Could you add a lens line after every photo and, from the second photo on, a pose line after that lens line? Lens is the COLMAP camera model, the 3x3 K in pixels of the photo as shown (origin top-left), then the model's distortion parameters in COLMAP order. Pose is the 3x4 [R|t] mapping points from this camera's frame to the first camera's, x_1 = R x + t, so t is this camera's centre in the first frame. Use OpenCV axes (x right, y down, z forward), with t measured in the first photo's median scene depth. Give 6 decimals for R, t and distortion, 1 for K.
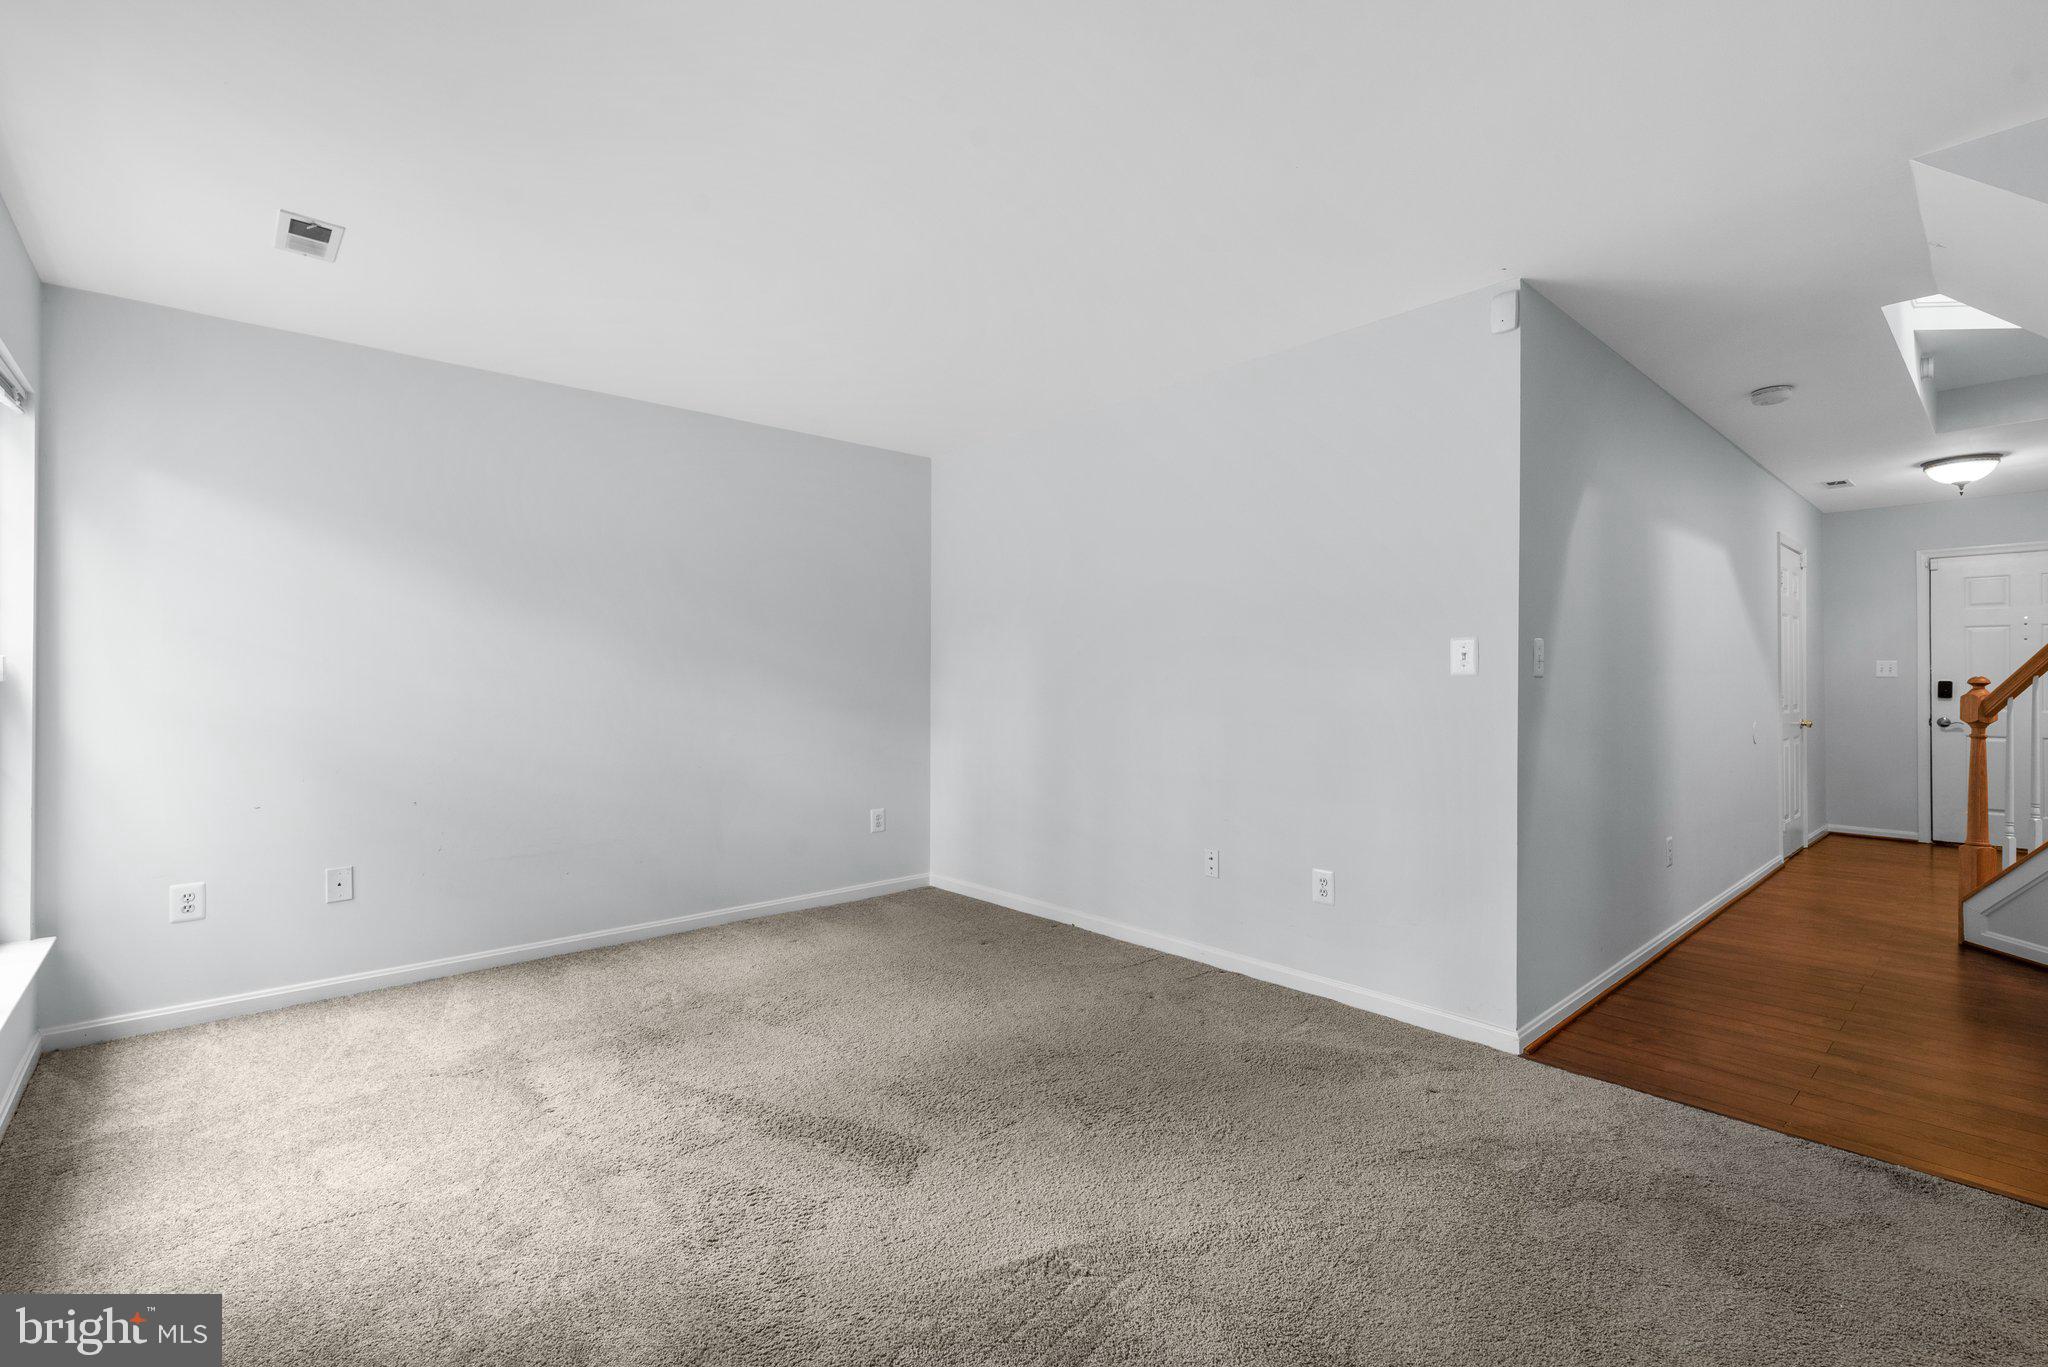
lens RADIAL K [[916.1, 0, 1033.0], [0, 916.1, 672.6], [0, 0, 1]] dist [0.003015, -0.000084]
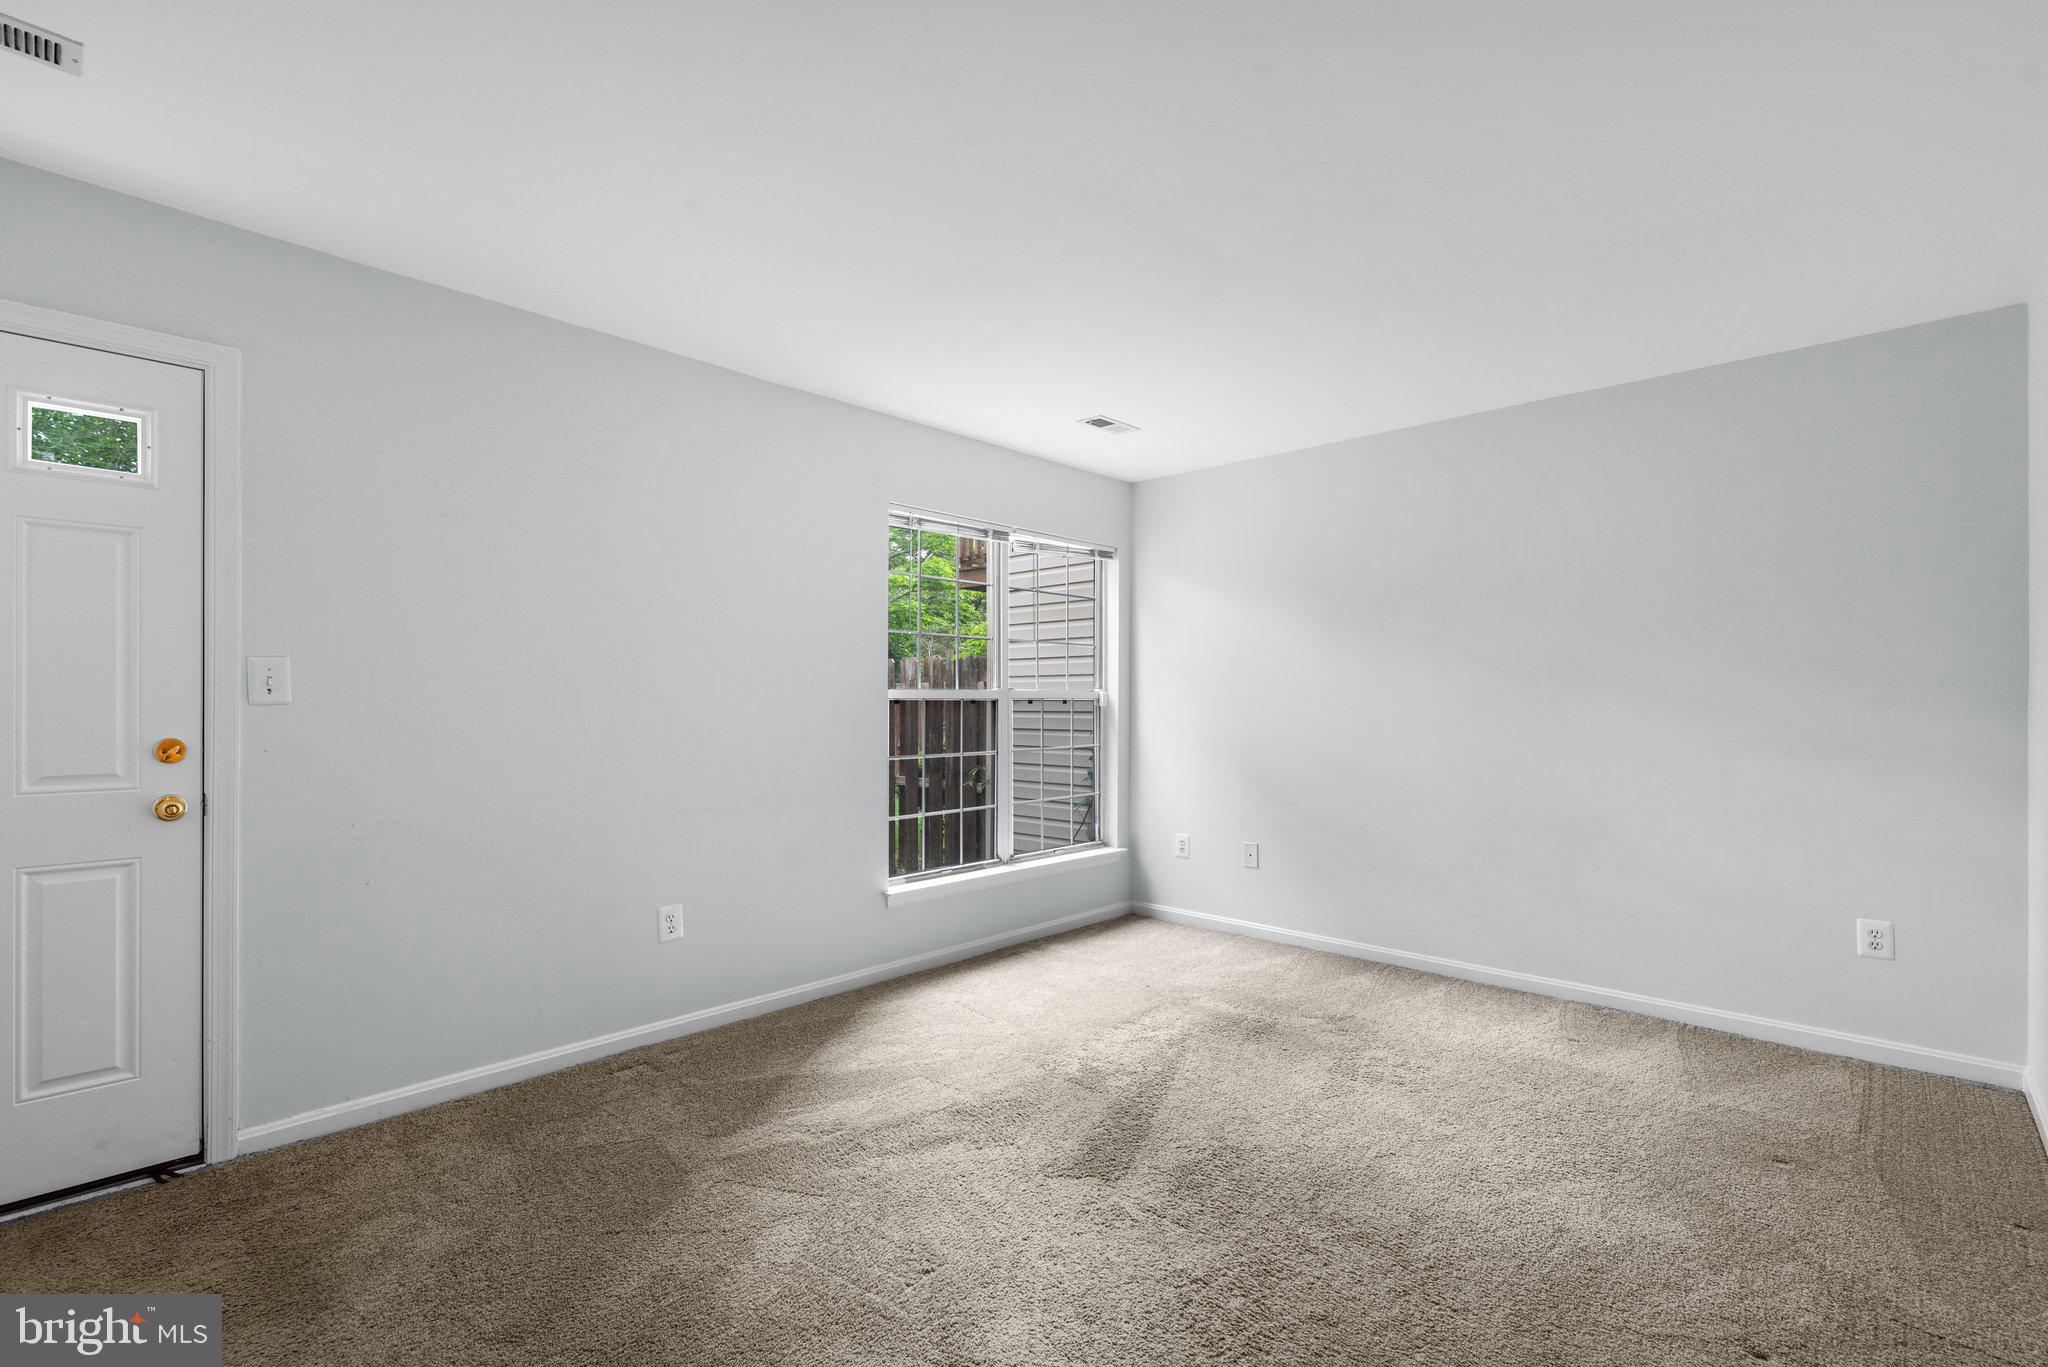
lens RADIAL K [[916.1, 0, 1043.5], [0, 916.1, 676.1], [0, 0, 1]] dist [0.003015, -0.000084]
pose [[0.092898, -0.032429, -0.995147, 0.700190], [-0.003857, 0.999450, -0.032929, 0.013137], [0.995668, 0.006897, 0.092722, 0.676512]]
